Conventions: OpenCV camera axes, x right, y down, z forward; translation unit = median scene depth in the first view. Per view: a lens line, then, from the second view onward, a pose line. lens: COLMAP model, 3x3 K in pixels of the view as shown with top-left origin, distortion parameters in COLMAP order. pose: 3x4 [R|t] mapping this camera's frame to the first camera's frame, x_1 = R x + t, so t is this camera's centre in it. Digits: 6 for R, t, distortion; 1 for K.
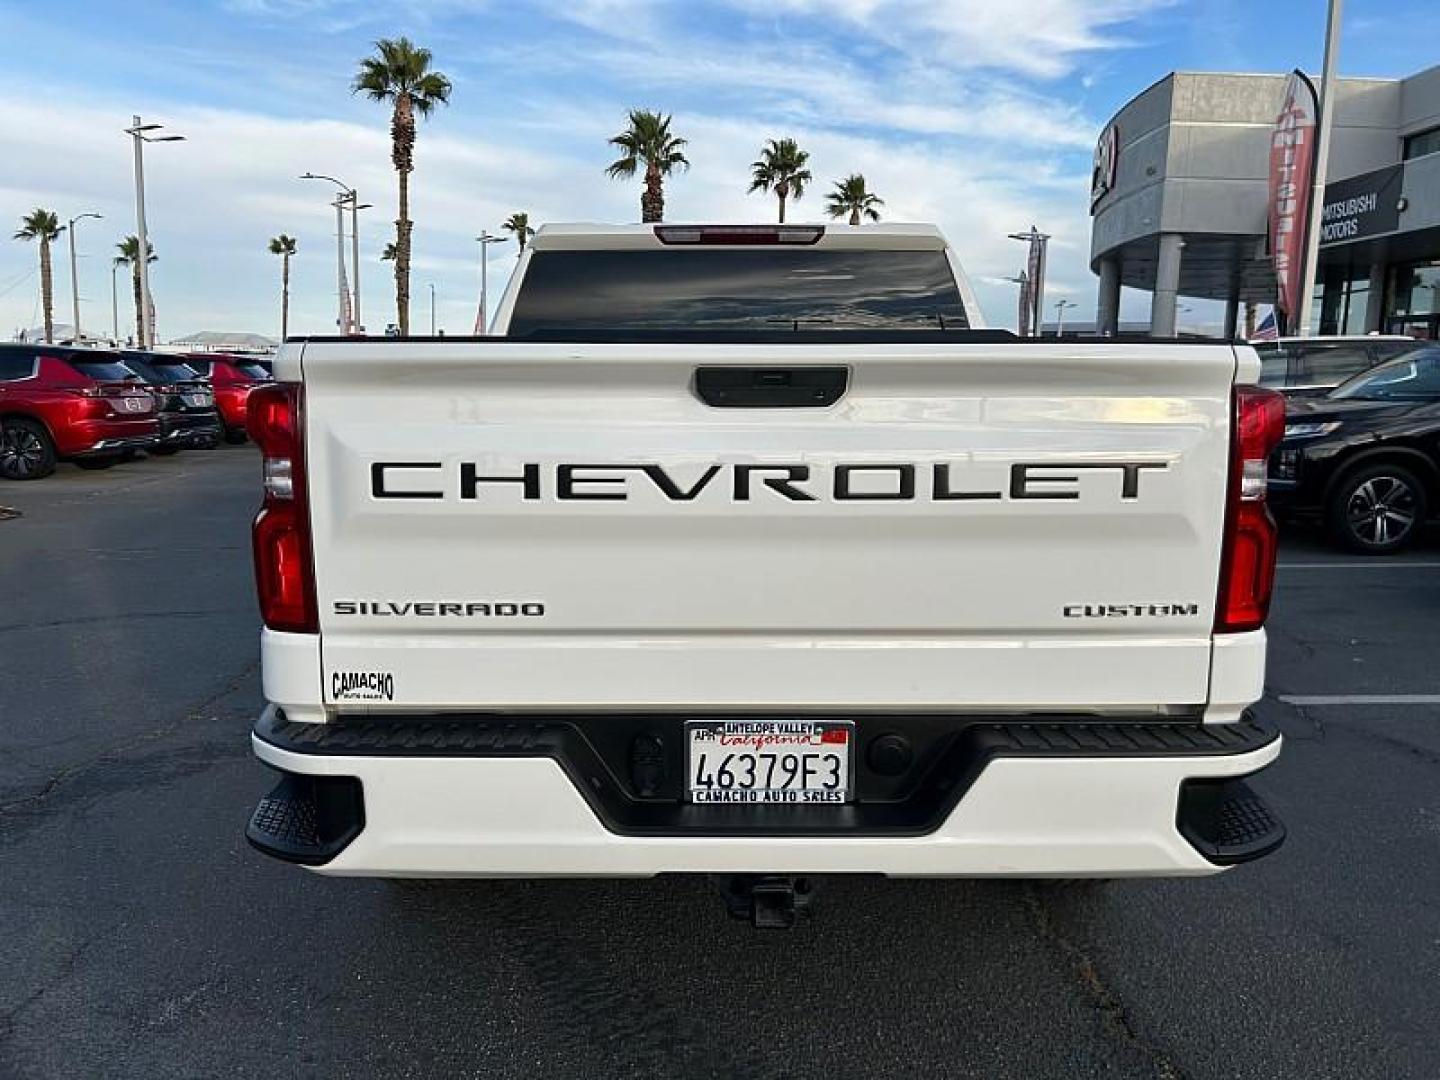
lens RADIAL K [[1082.8, 0, 720.0], [0, 1082.8, 540.0], [0, 0, 1]] dist [0.077799, -0.077993]
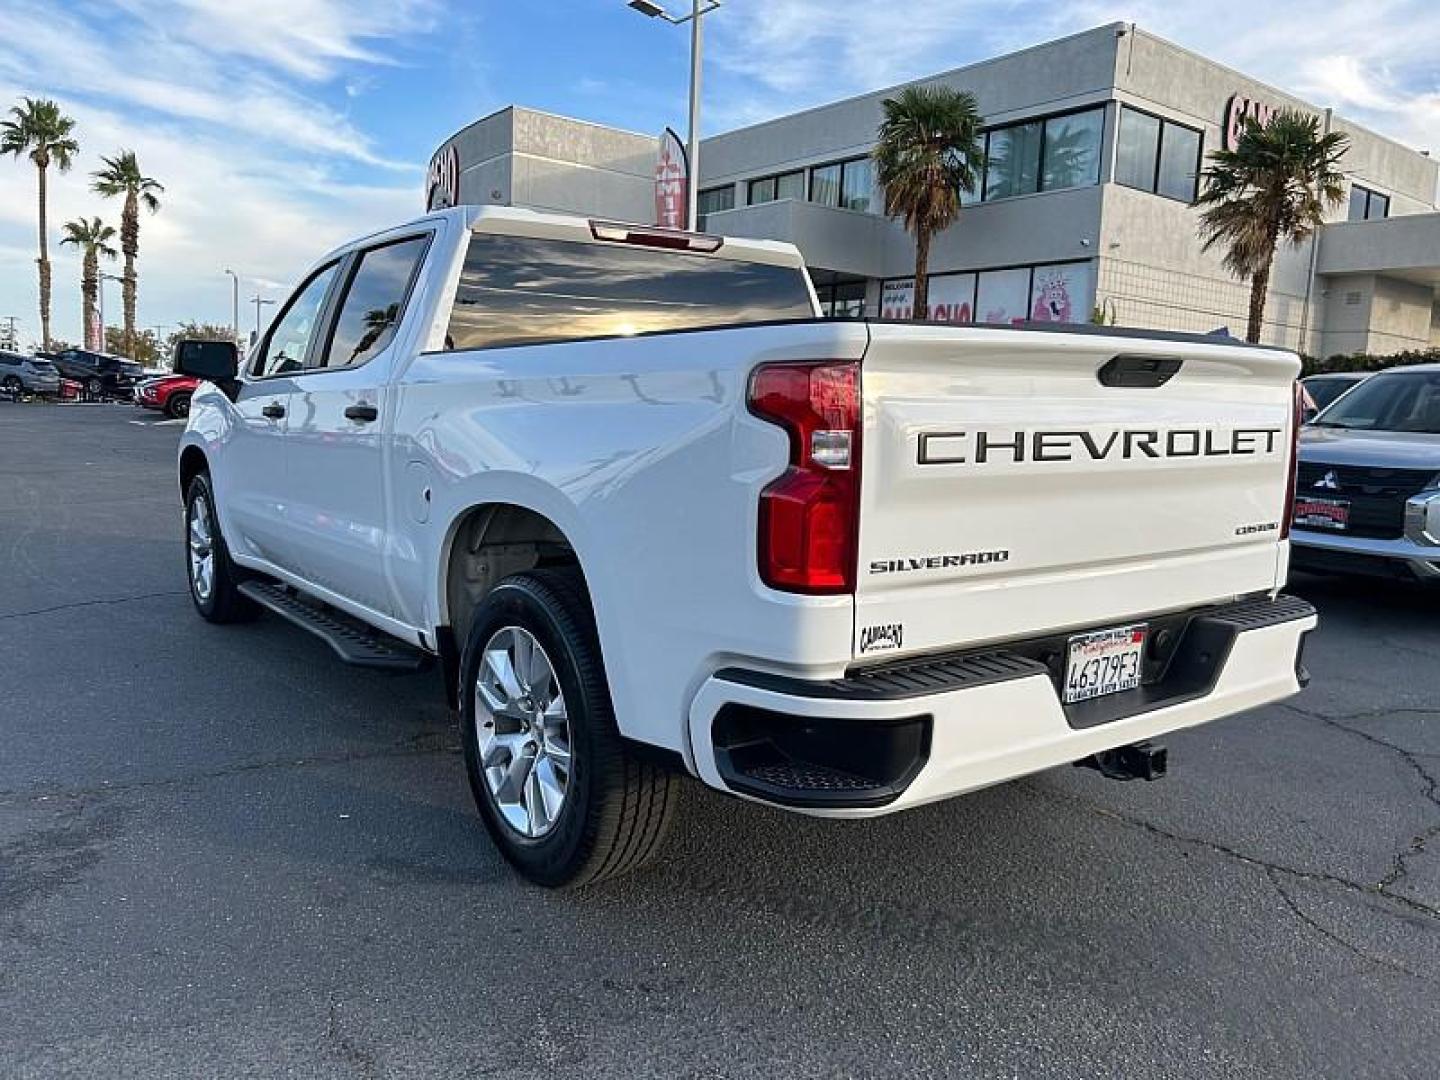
lens RADIAL K [[1124.2, 0, 720.0], [0, 1124.2, 540.0], [0, 0, 1]] dist [0.071799, -0.094545]
pose [[0.802994, -0.062846, 0.592665, -1.116492], [0.073590, 0.997270, 0.006044, 0.016142], [-0.591427, 0.038761, 0.805427, 0.177338]]
